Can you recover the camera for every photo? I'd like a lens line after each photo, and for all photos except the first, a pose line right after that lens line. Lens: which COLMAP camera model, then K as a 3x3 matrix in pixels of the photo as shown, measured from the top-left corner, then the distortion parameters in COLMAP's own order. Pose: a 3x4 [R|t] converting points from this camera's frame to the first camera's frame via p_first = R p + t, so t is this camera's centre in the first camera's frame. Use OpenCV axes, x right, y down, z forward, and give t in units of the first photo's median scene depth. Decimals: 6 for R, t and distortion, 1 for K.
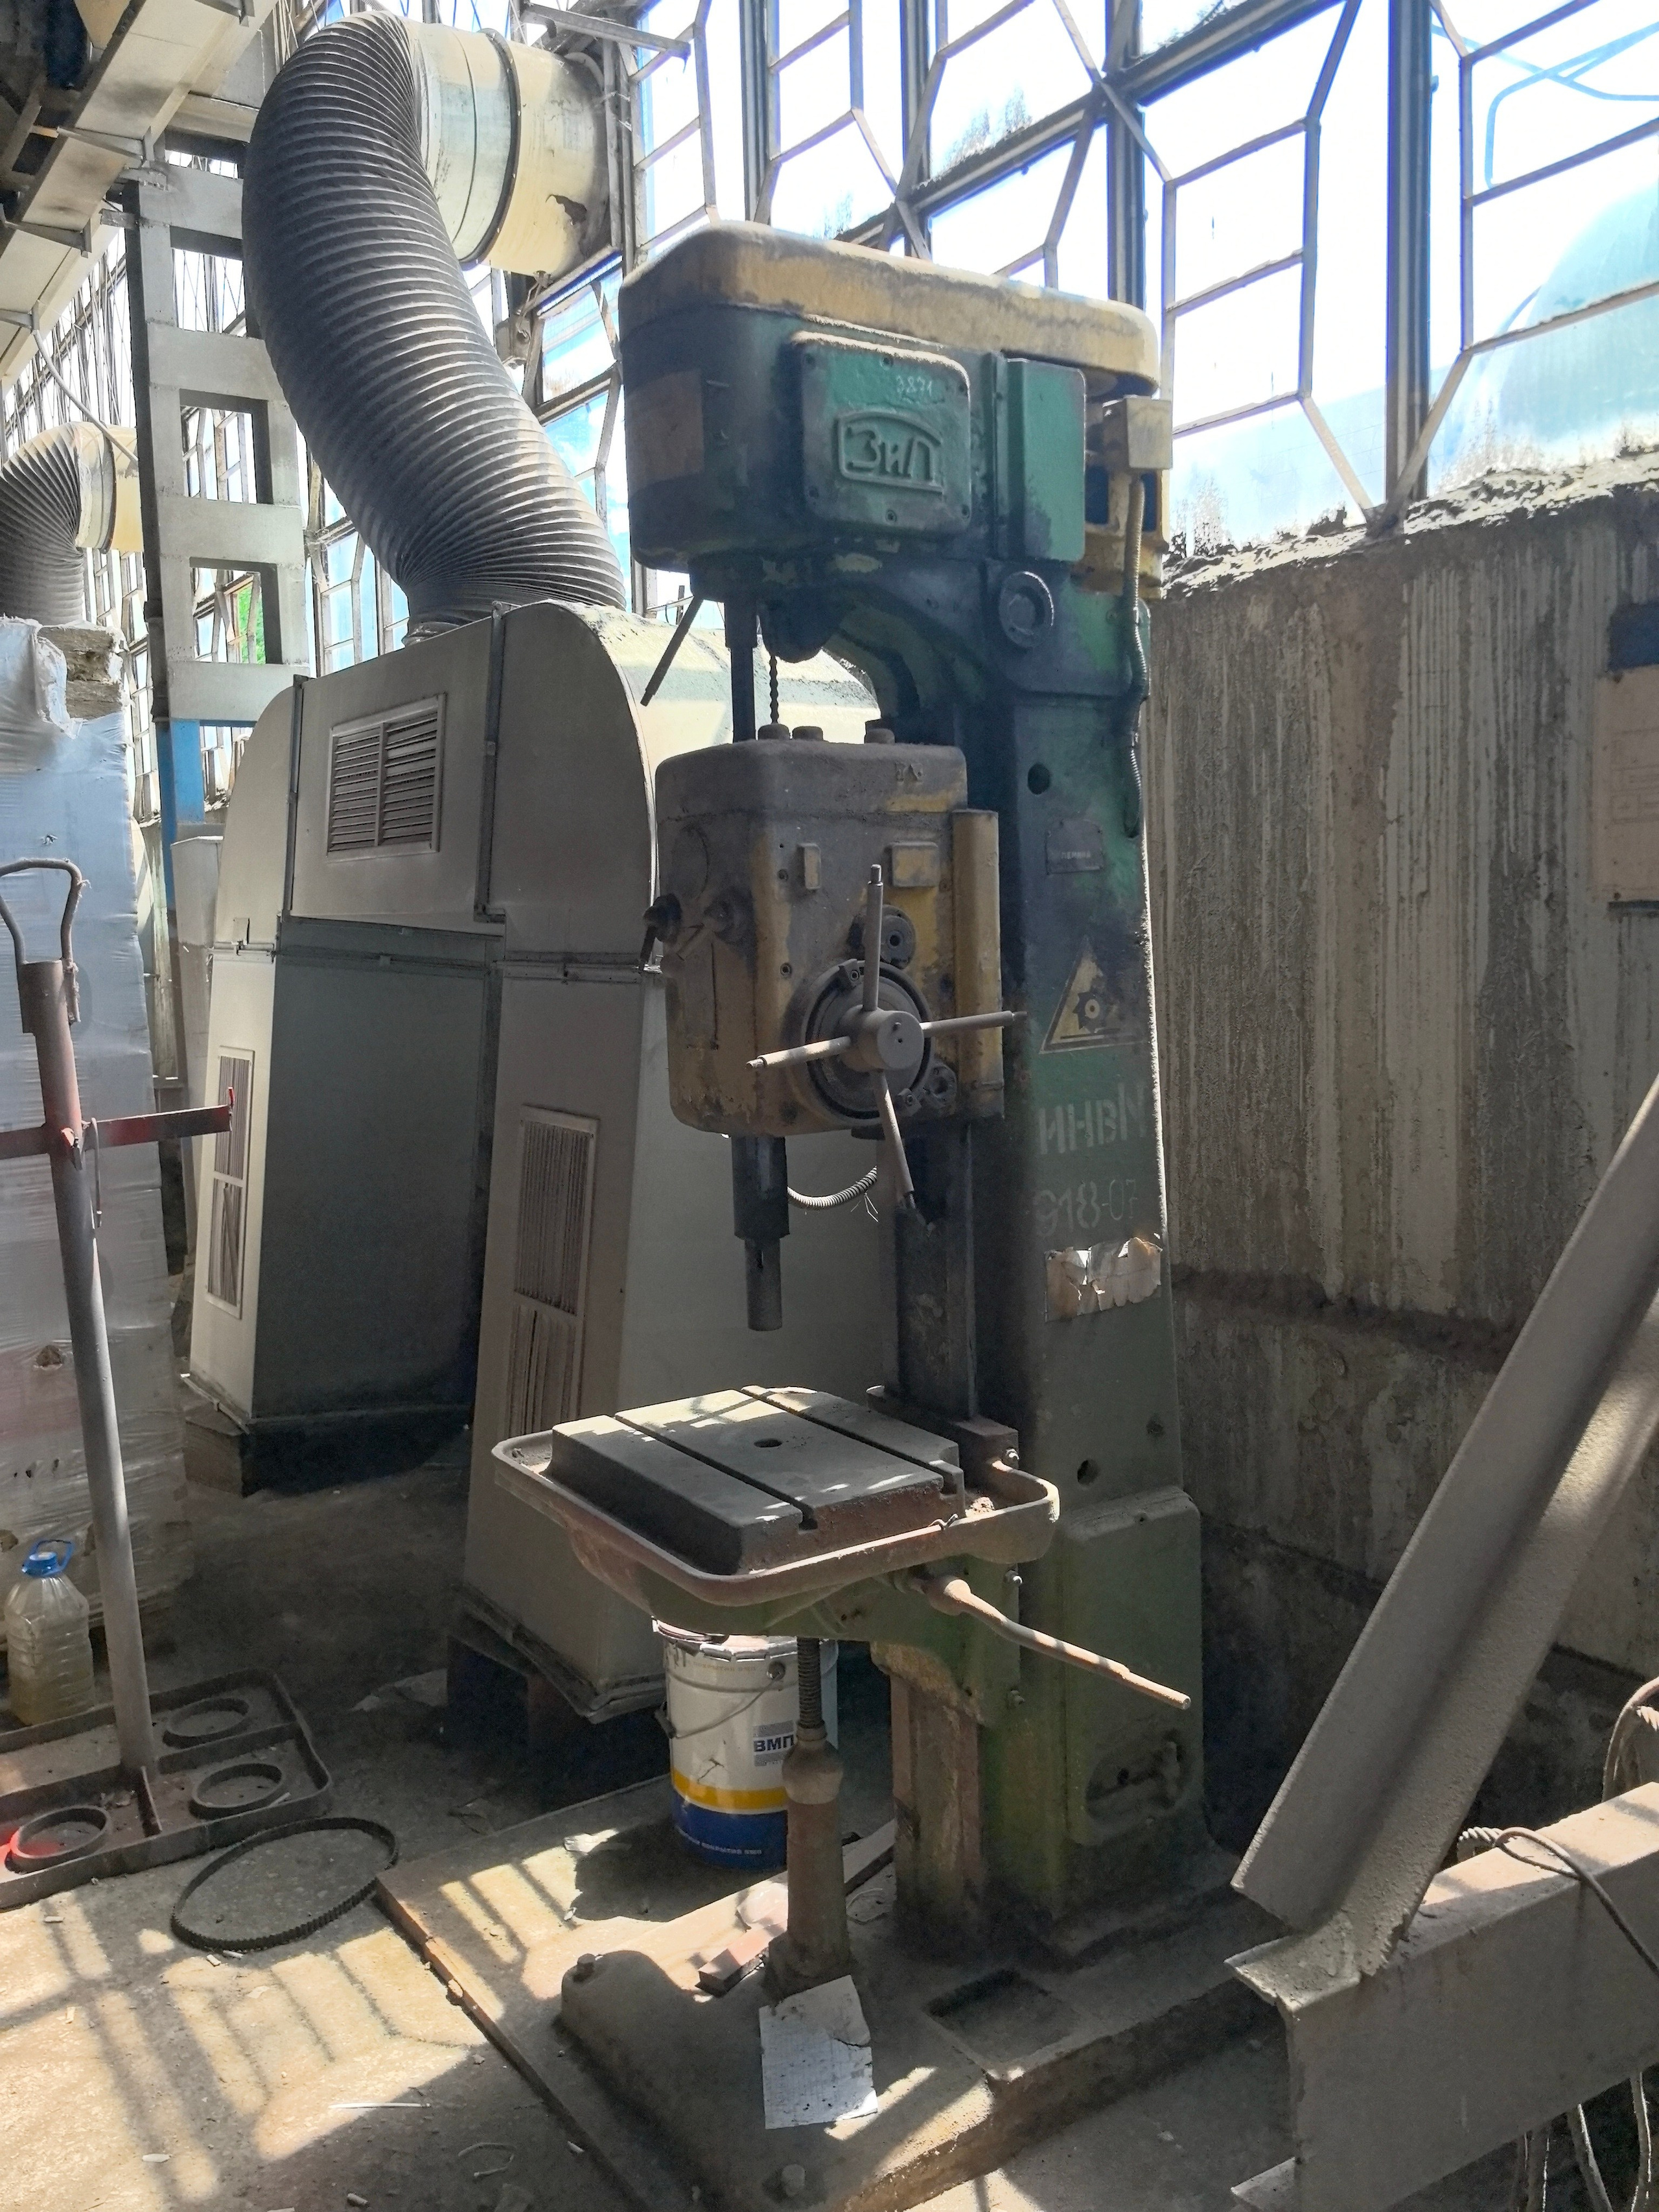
lens RADIAL K [[1703.2, 0, 749.9], [0, 1703.2, 1102.2], [0, 0, 1]] dist [-0.000941, -0.084104]
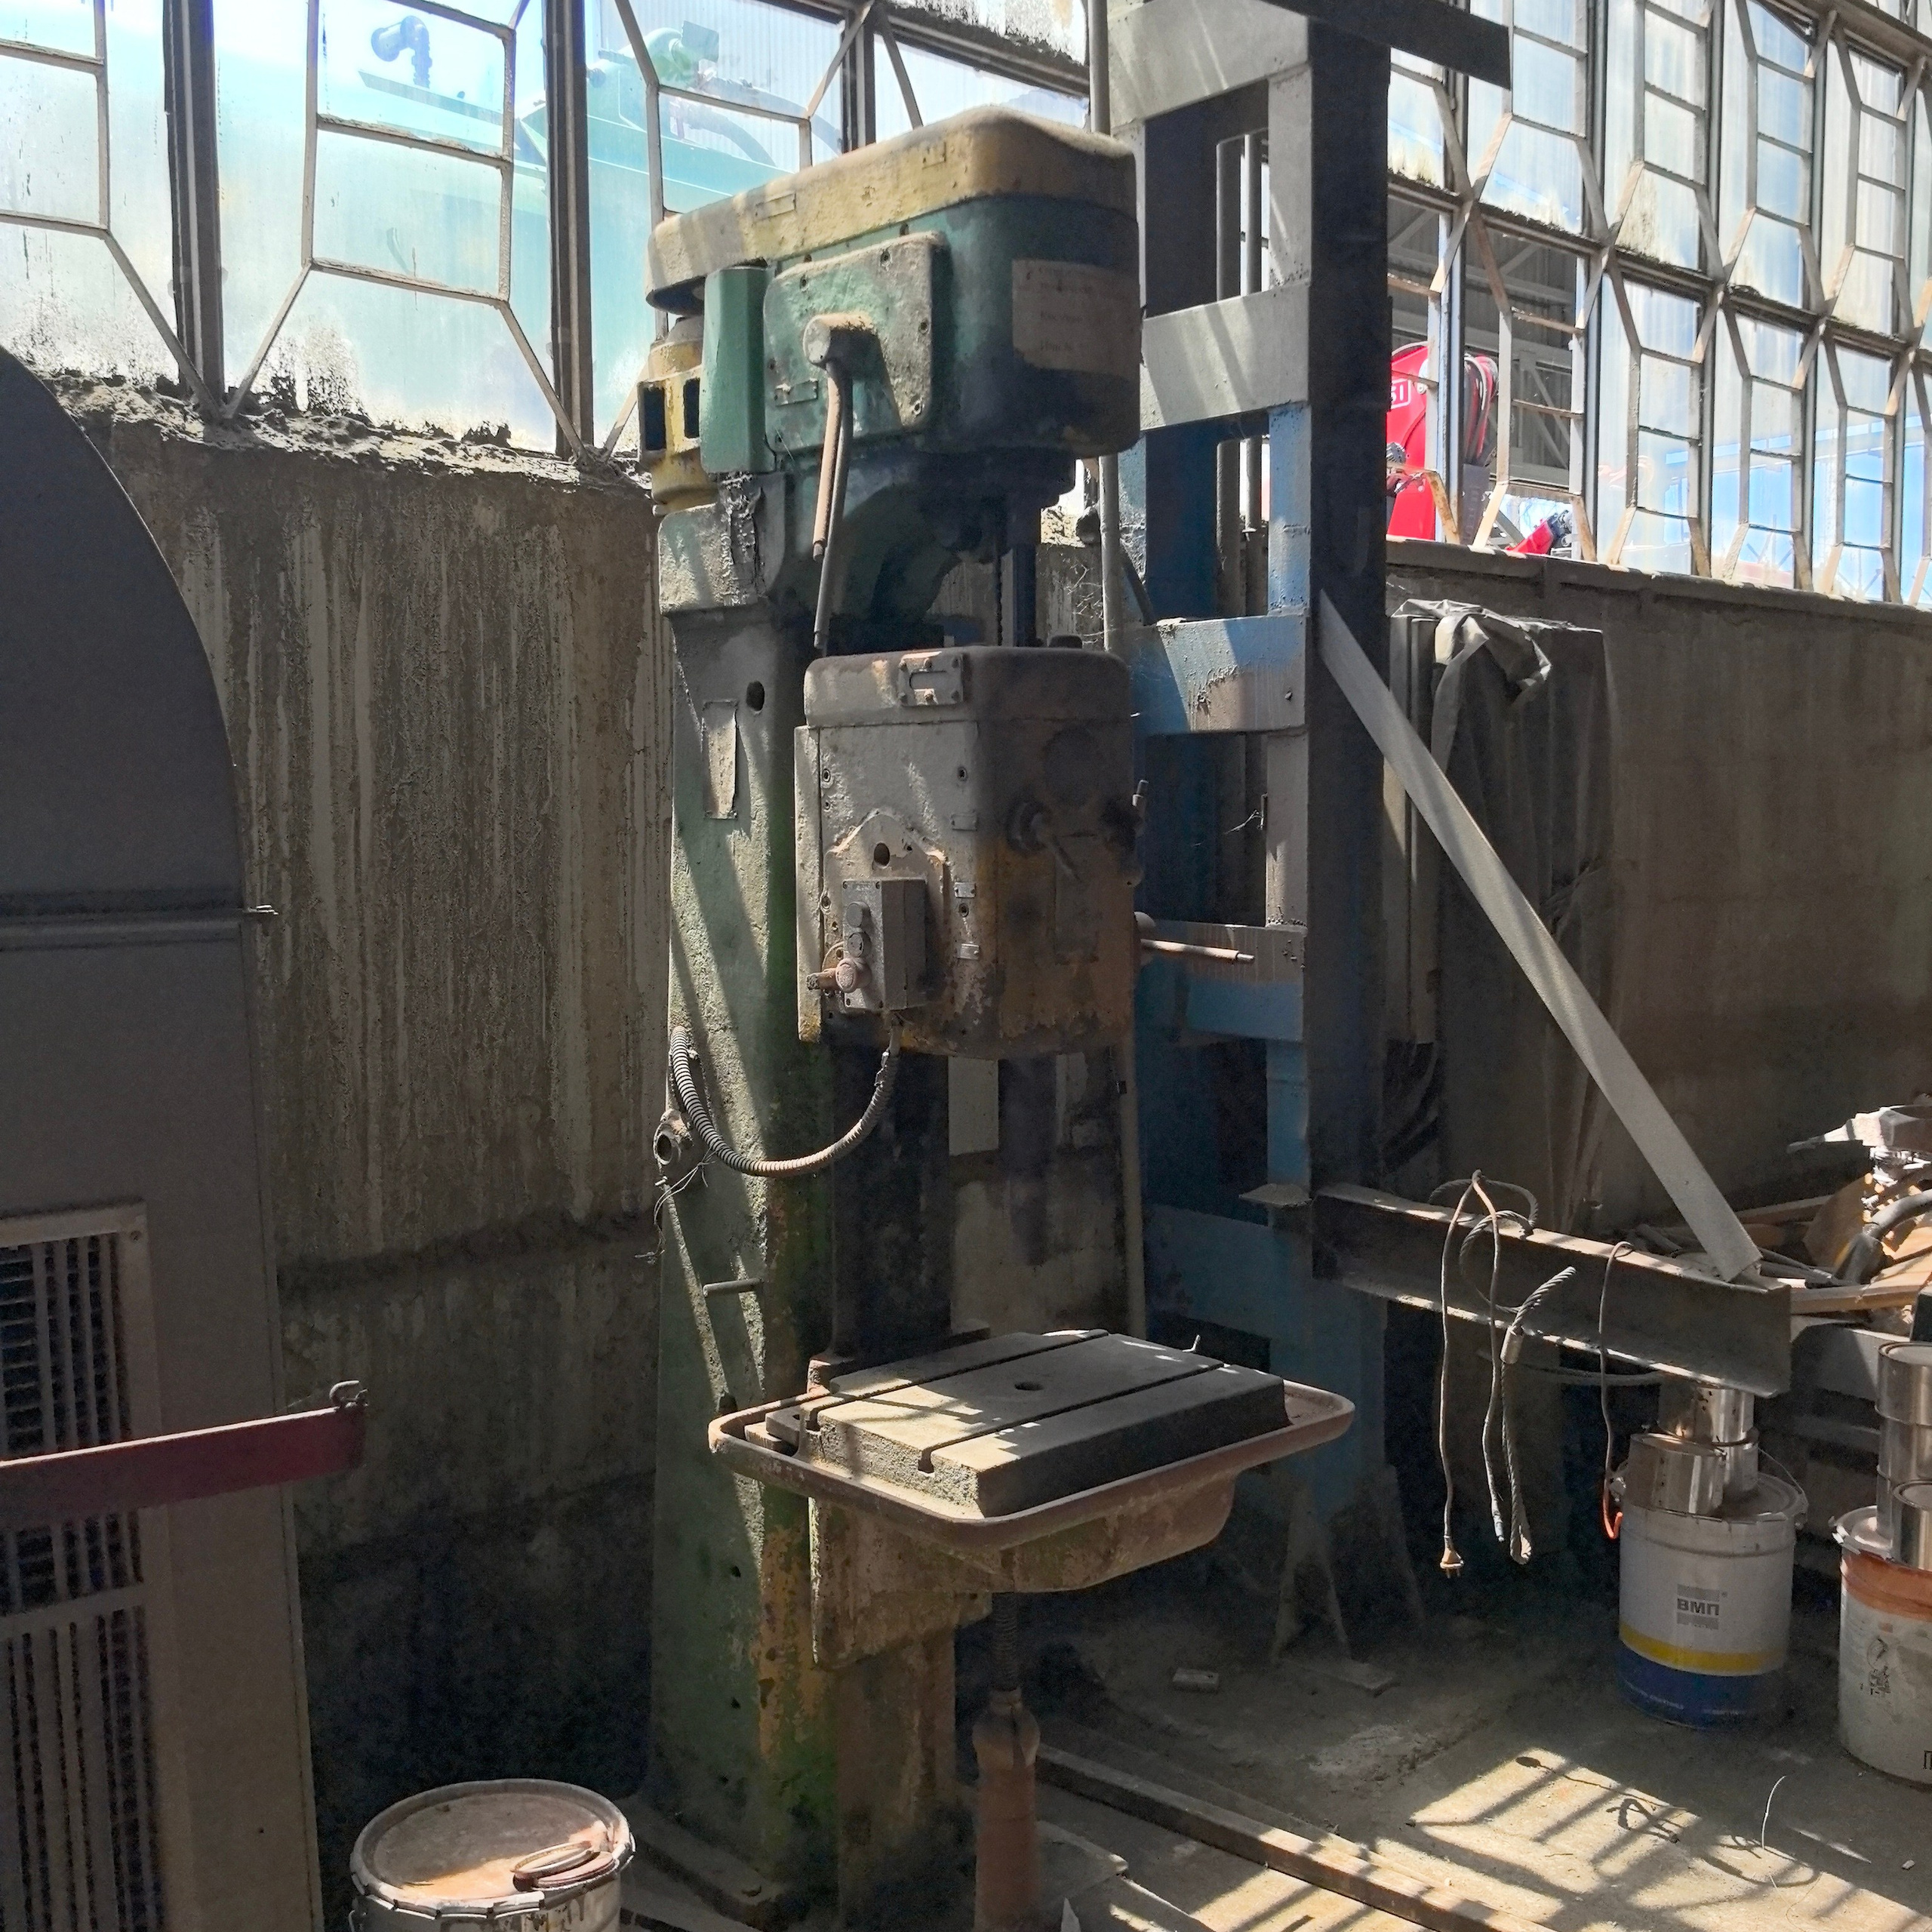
lens RADIAL K [[2082.5, 0, 976.2], [0, 2082.5, 955.6], [0, 0, 1]] dist [0.037071, -0.100954]
pose [[-0.177676, -0.040583, 0.983252, -0.883550], [0.110281, 0.992035, 0.060874, -0.087190], [-0.977890, 0.119250, -0.171785, 0.956075]]
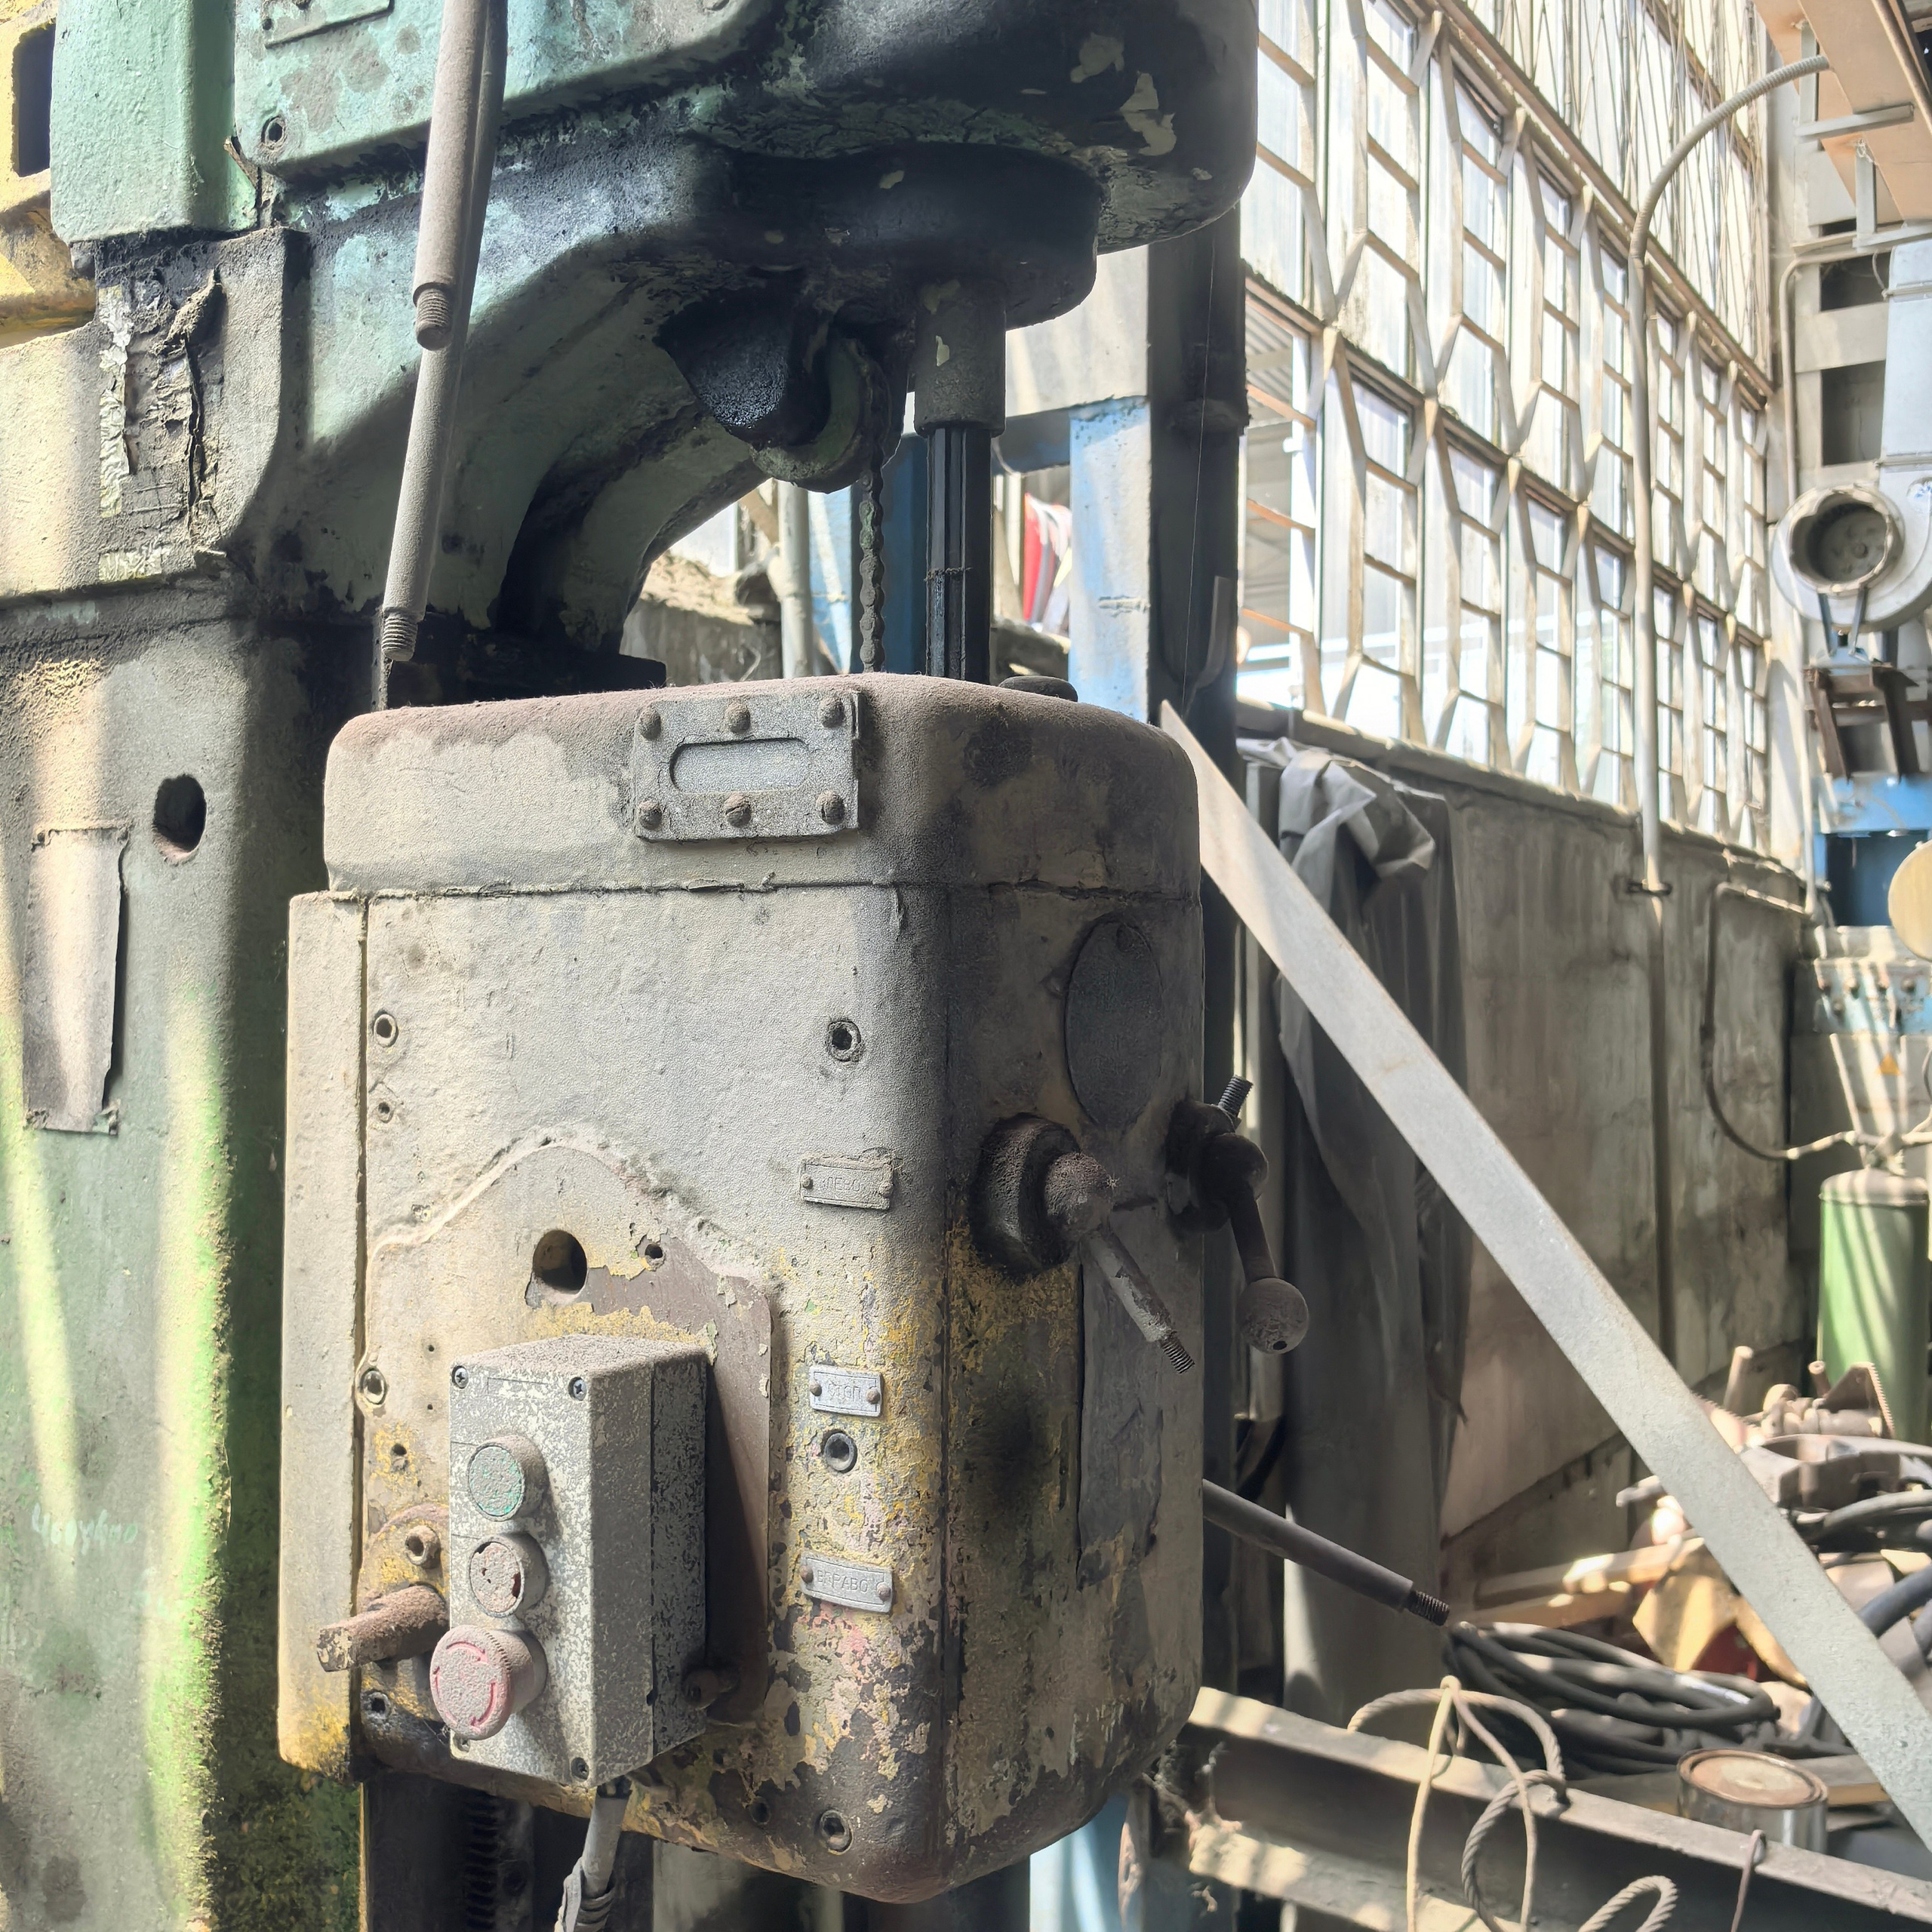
lens RADIAL K [[2044.9, 0, 976.1], [0, 2044.9, 922.8], [0, 0, 1]] dist [0.086553, -0.182527]
pose [[-0.439478, 0.057329, 0.896422, -0.301053], [0.096370, 0.995210, -0.016401, -0.119692], [-0.893069, 0.079180, -0.442898, 0.913375]]
